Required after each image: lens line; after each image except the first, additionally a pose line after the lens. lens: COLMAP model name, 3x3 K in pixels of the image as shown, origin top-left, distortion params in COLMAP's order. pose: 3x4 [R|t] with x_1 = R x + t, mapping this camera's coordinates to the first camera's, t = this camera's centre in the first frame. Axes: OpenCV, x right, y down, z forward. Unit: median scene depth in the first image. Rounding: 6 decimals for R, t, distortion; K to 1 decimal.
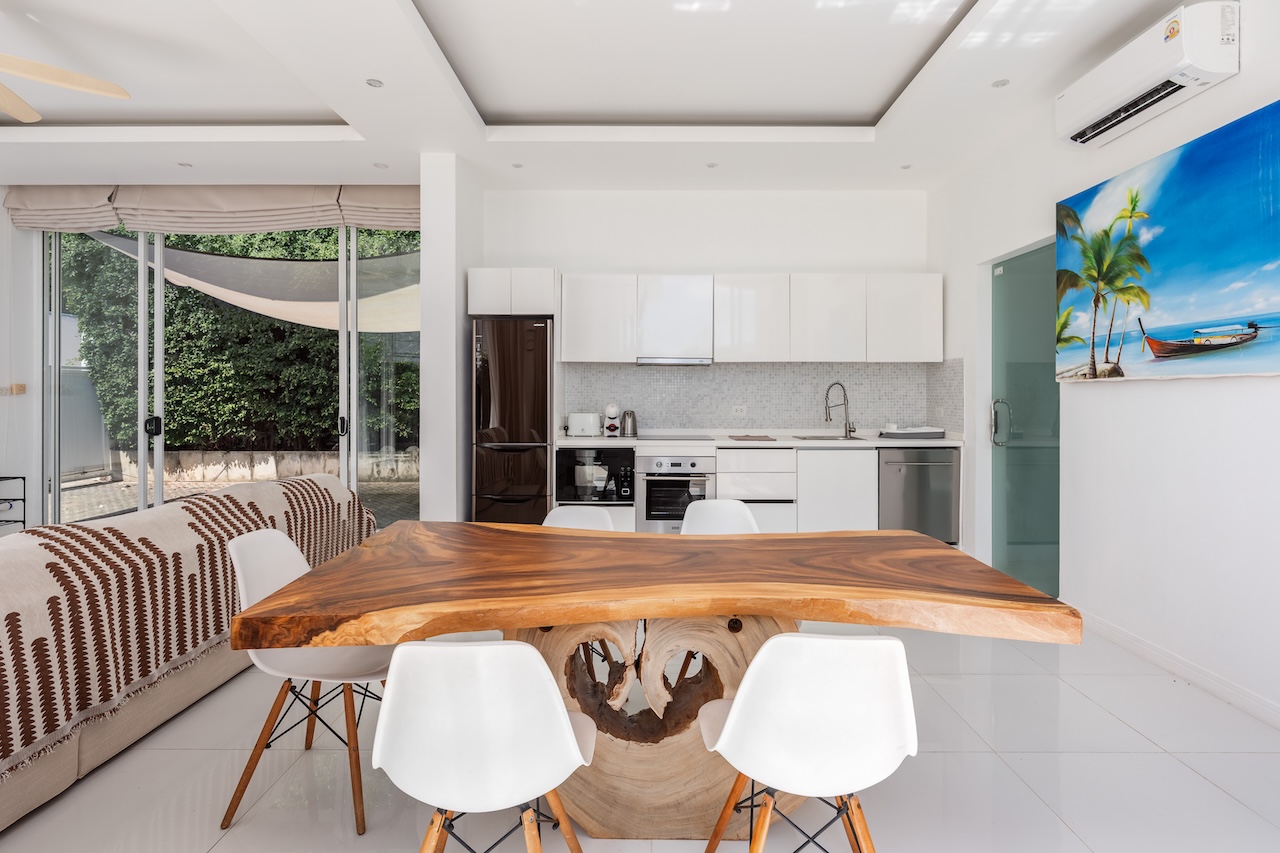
lens RADIAL K [[616.9, 0, 636.6], [0, 616.9, 395.7], [0, 0, 1]] dist [-0.000978, -0.000212]
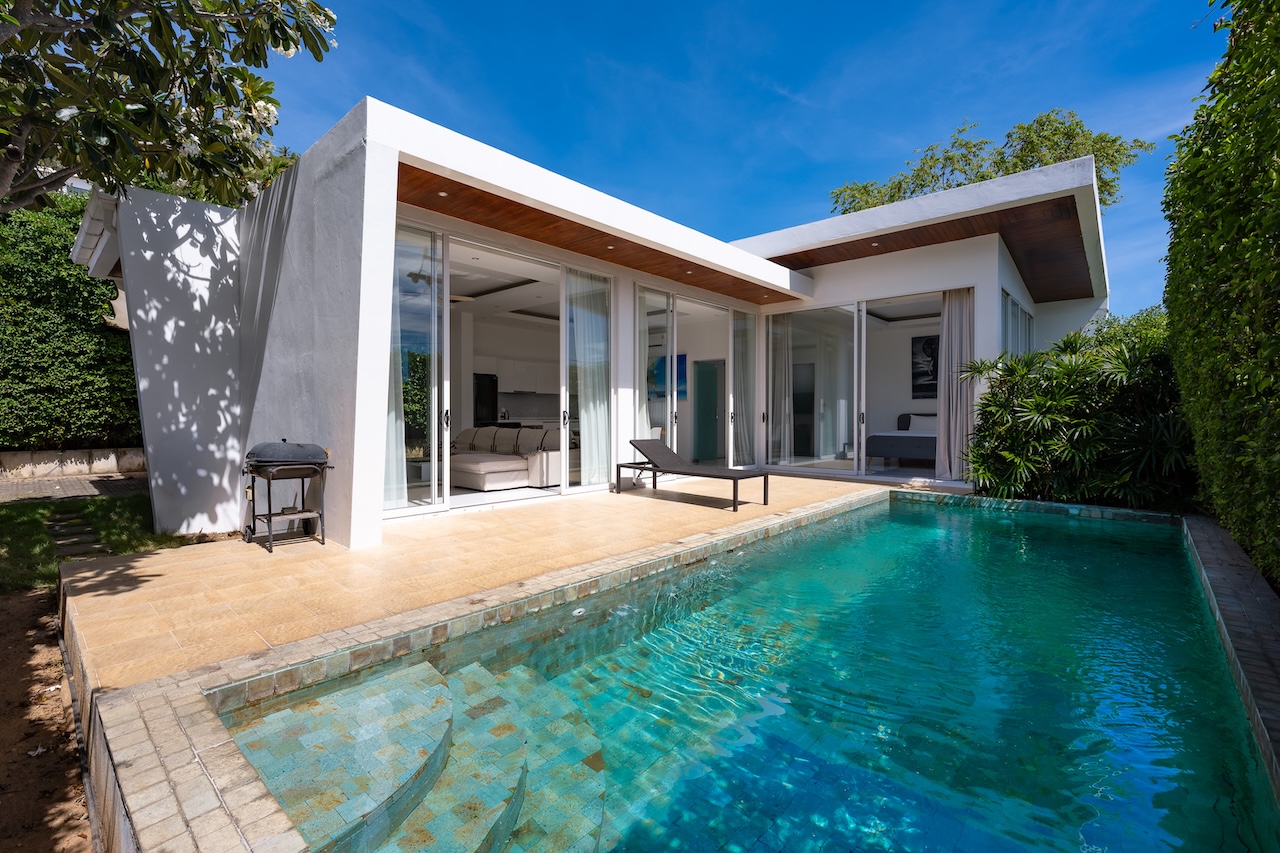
lens RADIAL K [[548.6, 0, 631.4], [0, 548.6, 421.8], [0, 0, 1]] dist [-0.000263, -0.000051]
pose [[0.672718, -0.009467, 0.739838, -0.763979], [0.000171, 0.999920, 0.012640, 0.024006], [-0.739899, -0.008377, 0.672666, -0.540459]]
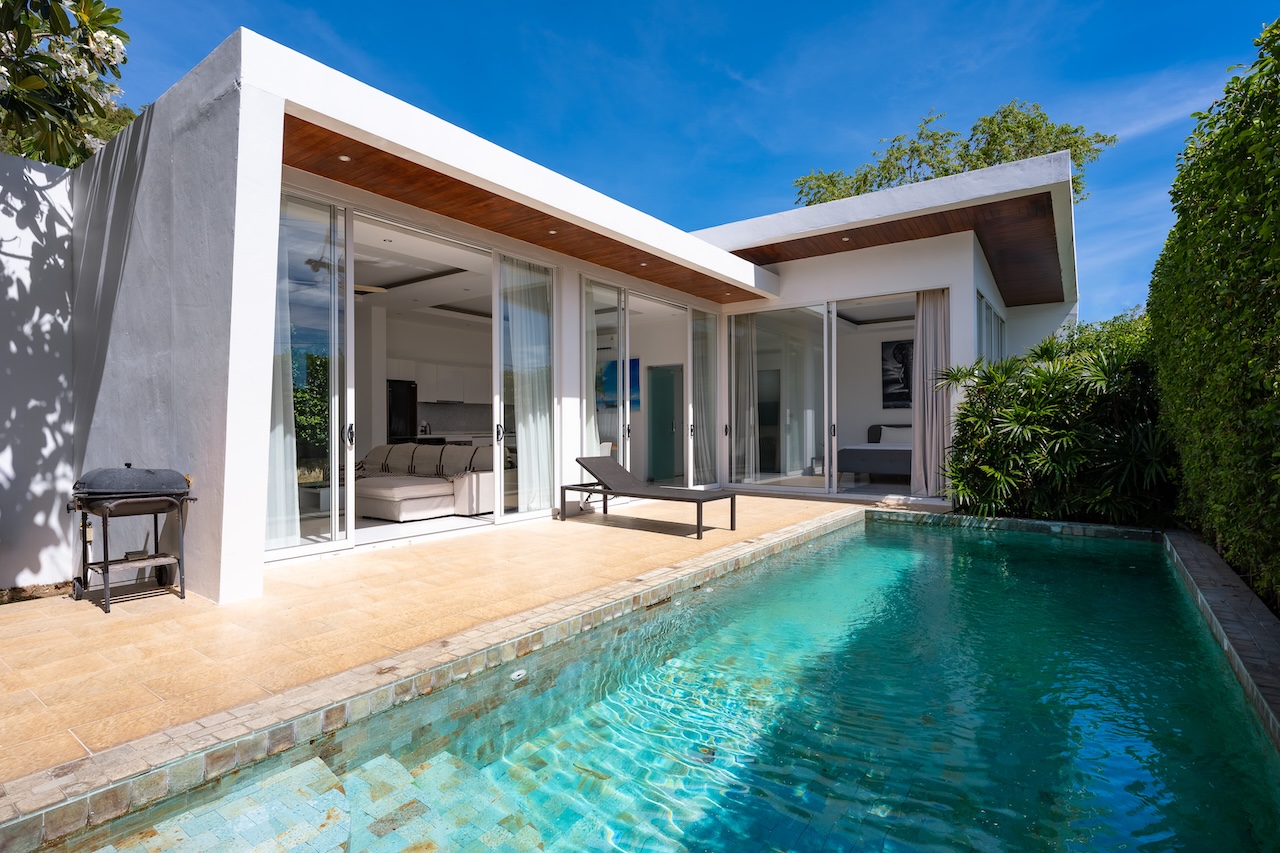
lens RADIAL K [[605.7, 0, 640.0], [0, 605.7, 426.5], [0, 0, 1]] dist [0.001561, -0.000331]
pose [[0.587189, -0.003678, 0.809442, -0.733189], [0.005961, 0.999982, 0.000220, 0.021470], [-0.809428, 0.004696, 0.587200, -0.502335]]
